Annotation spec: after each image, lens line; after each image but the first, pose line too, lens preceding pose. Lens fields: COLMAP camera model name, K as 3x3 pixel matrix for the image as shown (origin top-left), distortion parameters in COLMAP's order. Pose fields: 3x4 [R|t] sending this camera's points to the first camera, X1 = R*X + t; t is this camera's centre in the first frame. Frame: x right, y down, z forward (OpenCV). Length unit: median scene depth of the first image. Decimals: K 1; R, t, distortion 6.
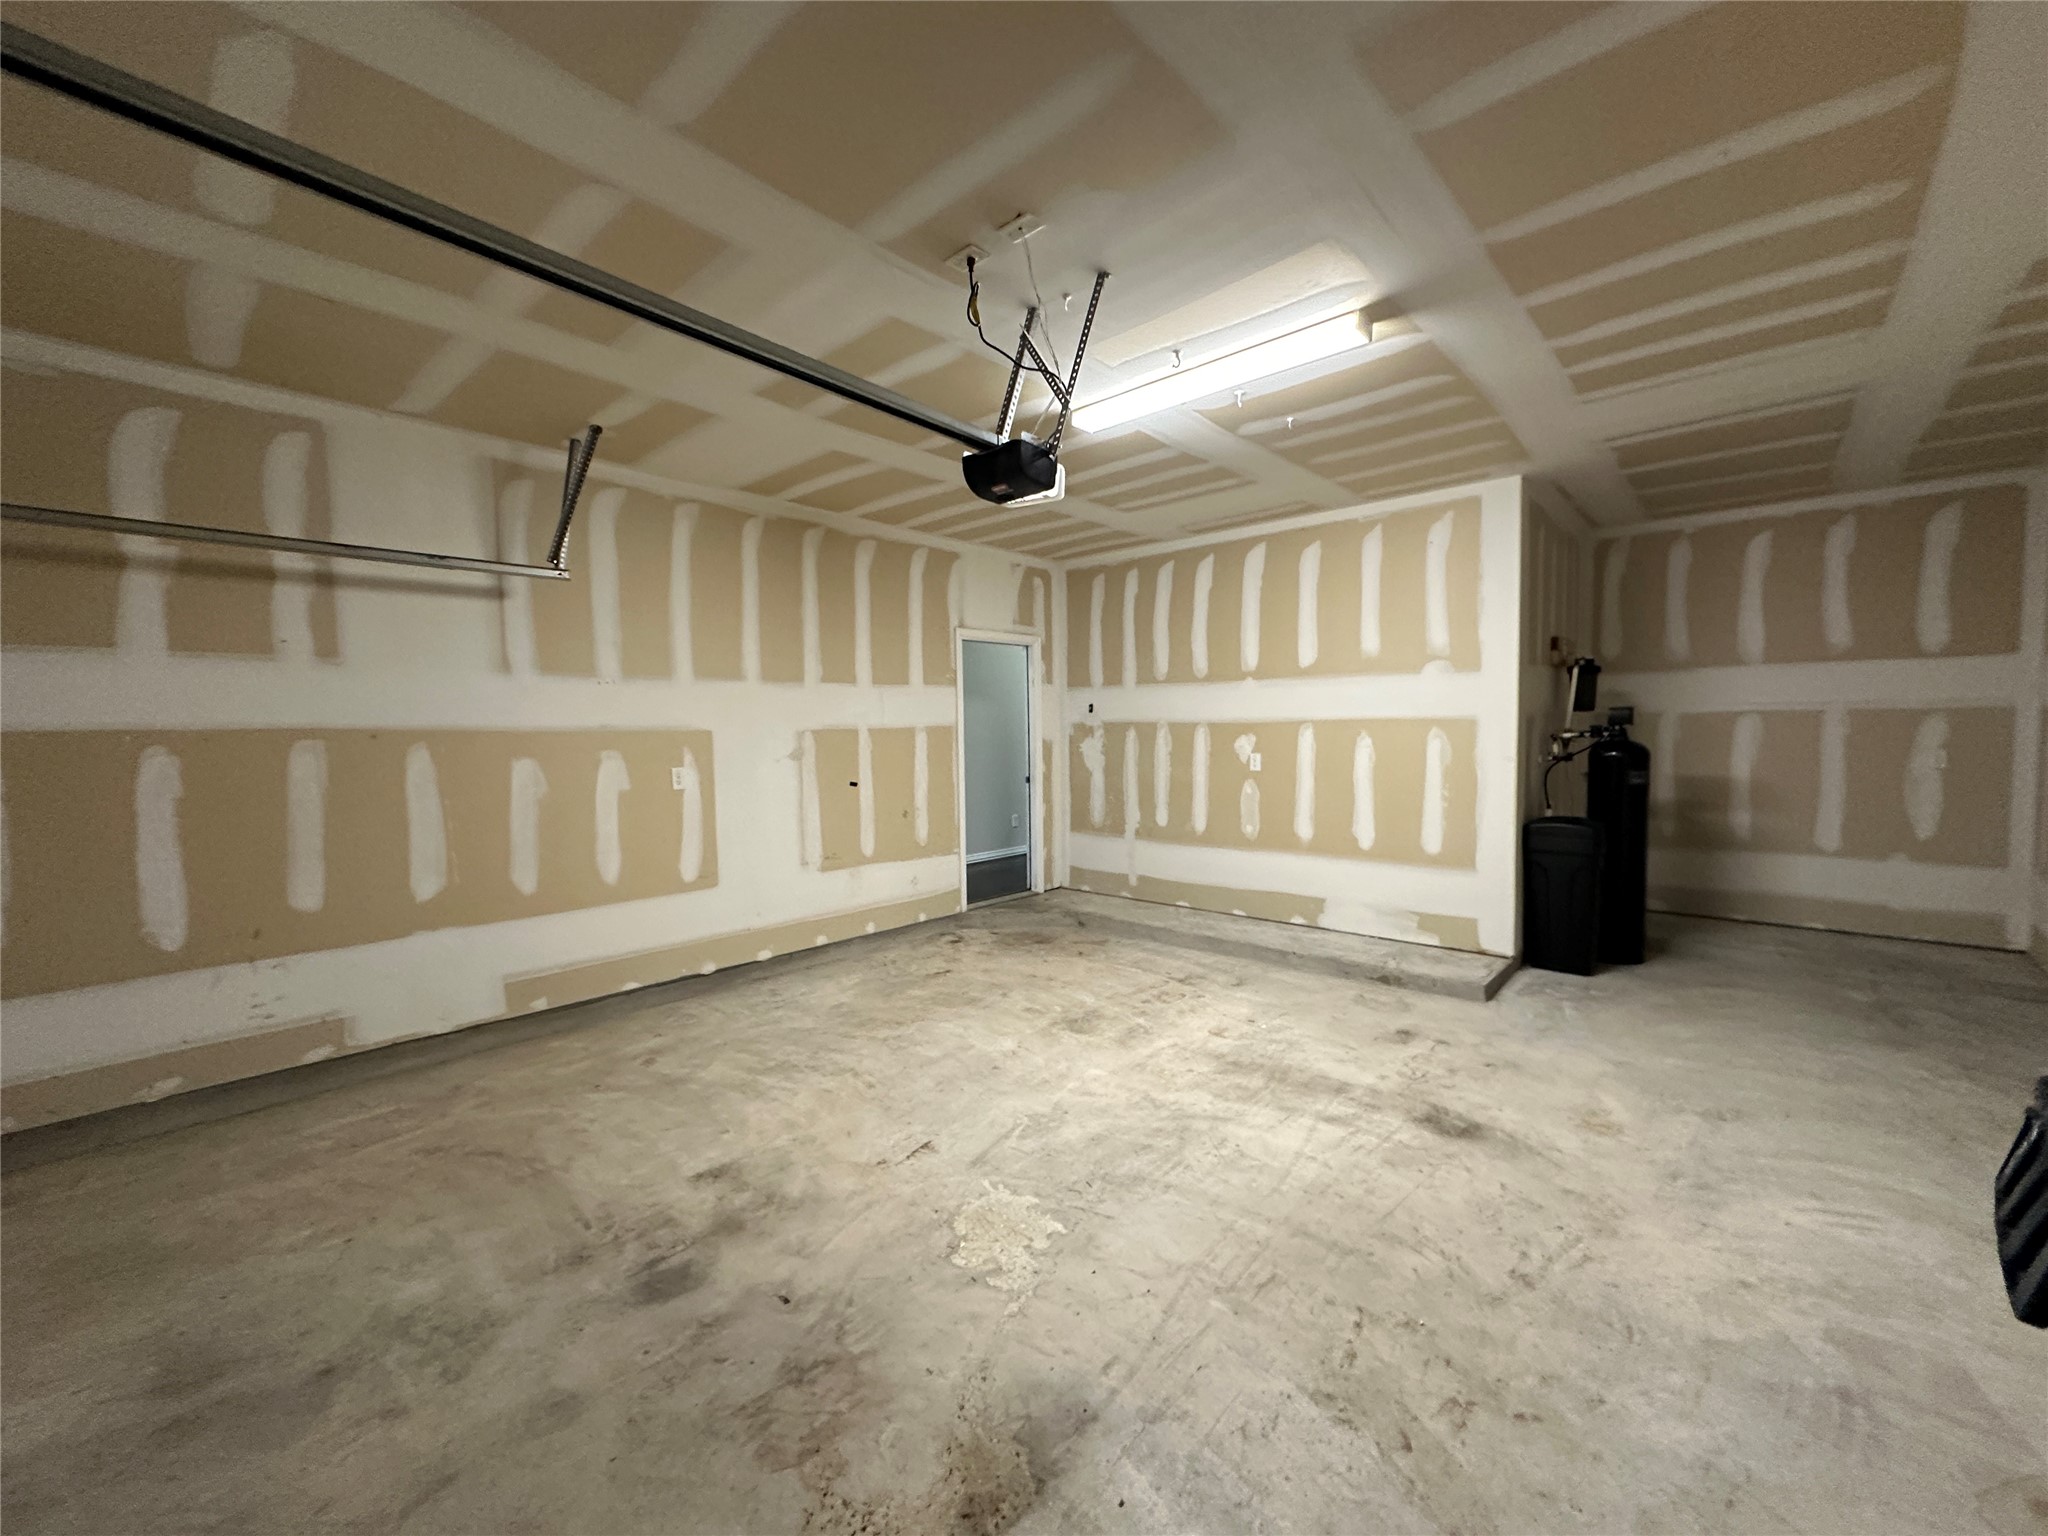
lens RADIAL K [[819.3, 0, 1025.9], [0, 819.3, 770.0], [0, 0, 1]] dist [-0.002331, 0.000047]
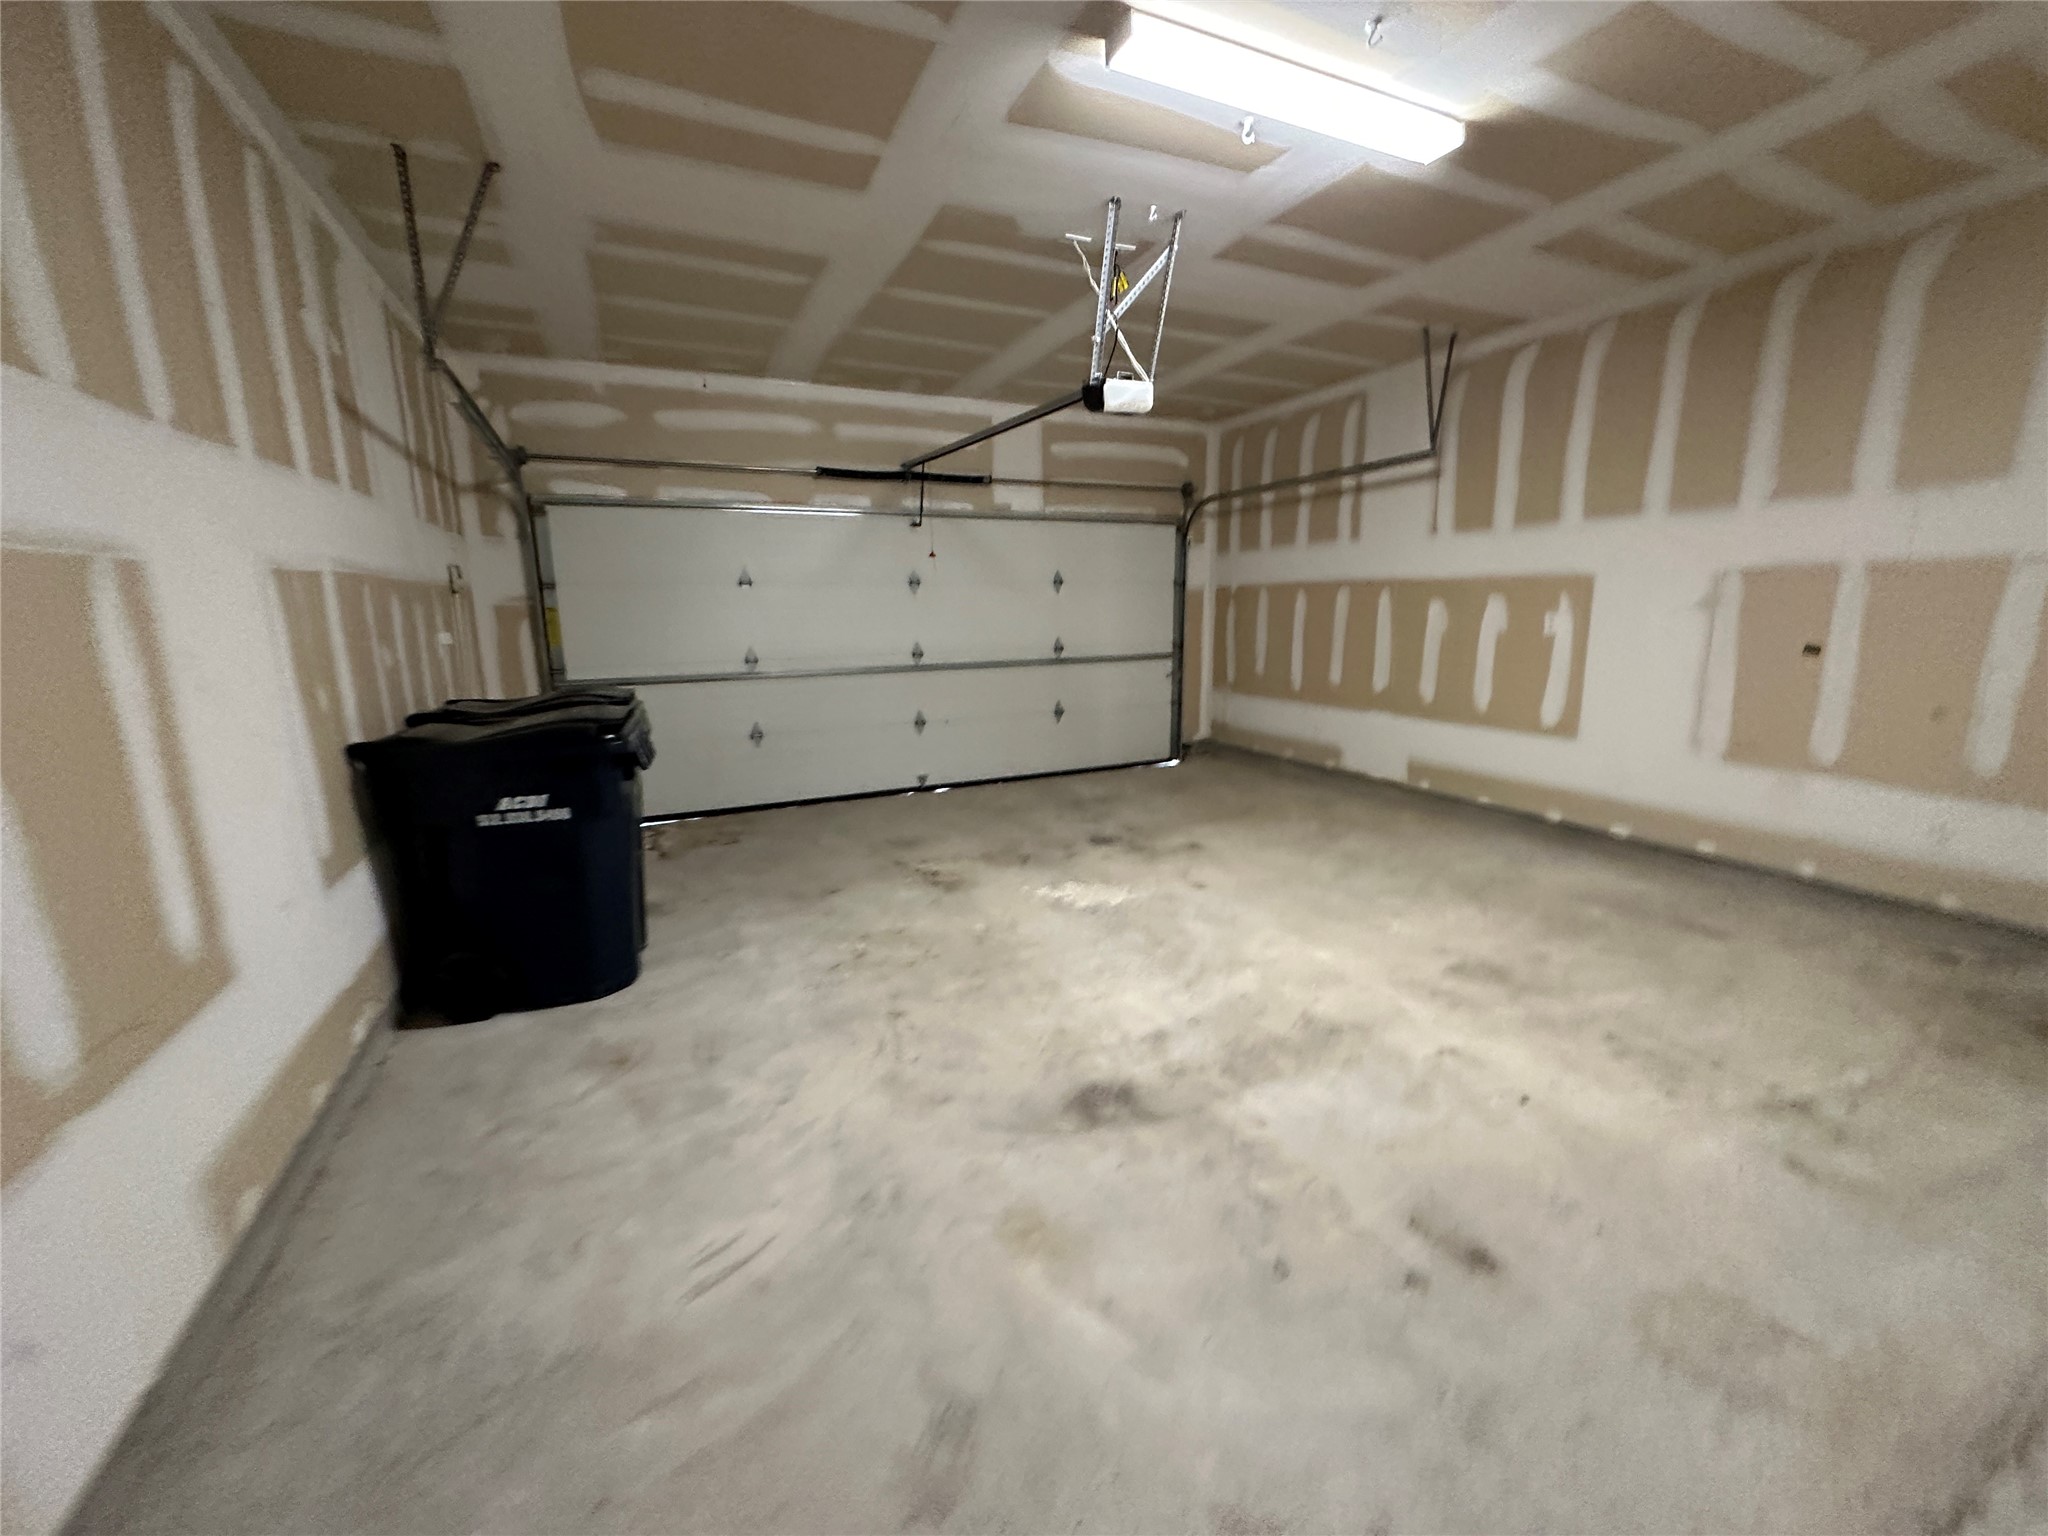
lens RADIAL K [[819.3, 0, 1025.9], [0, 819.3, 770.0], [0, 0, 1]] dist [-0.002331, 0.000047]
pose [[-0.381057, 0.205899, -0.901333, 1.007750], [-0.020760, 0.972735, 0.230987, -0.043202], [0.924318, 0.106731, -0.366393, 1.006772]]
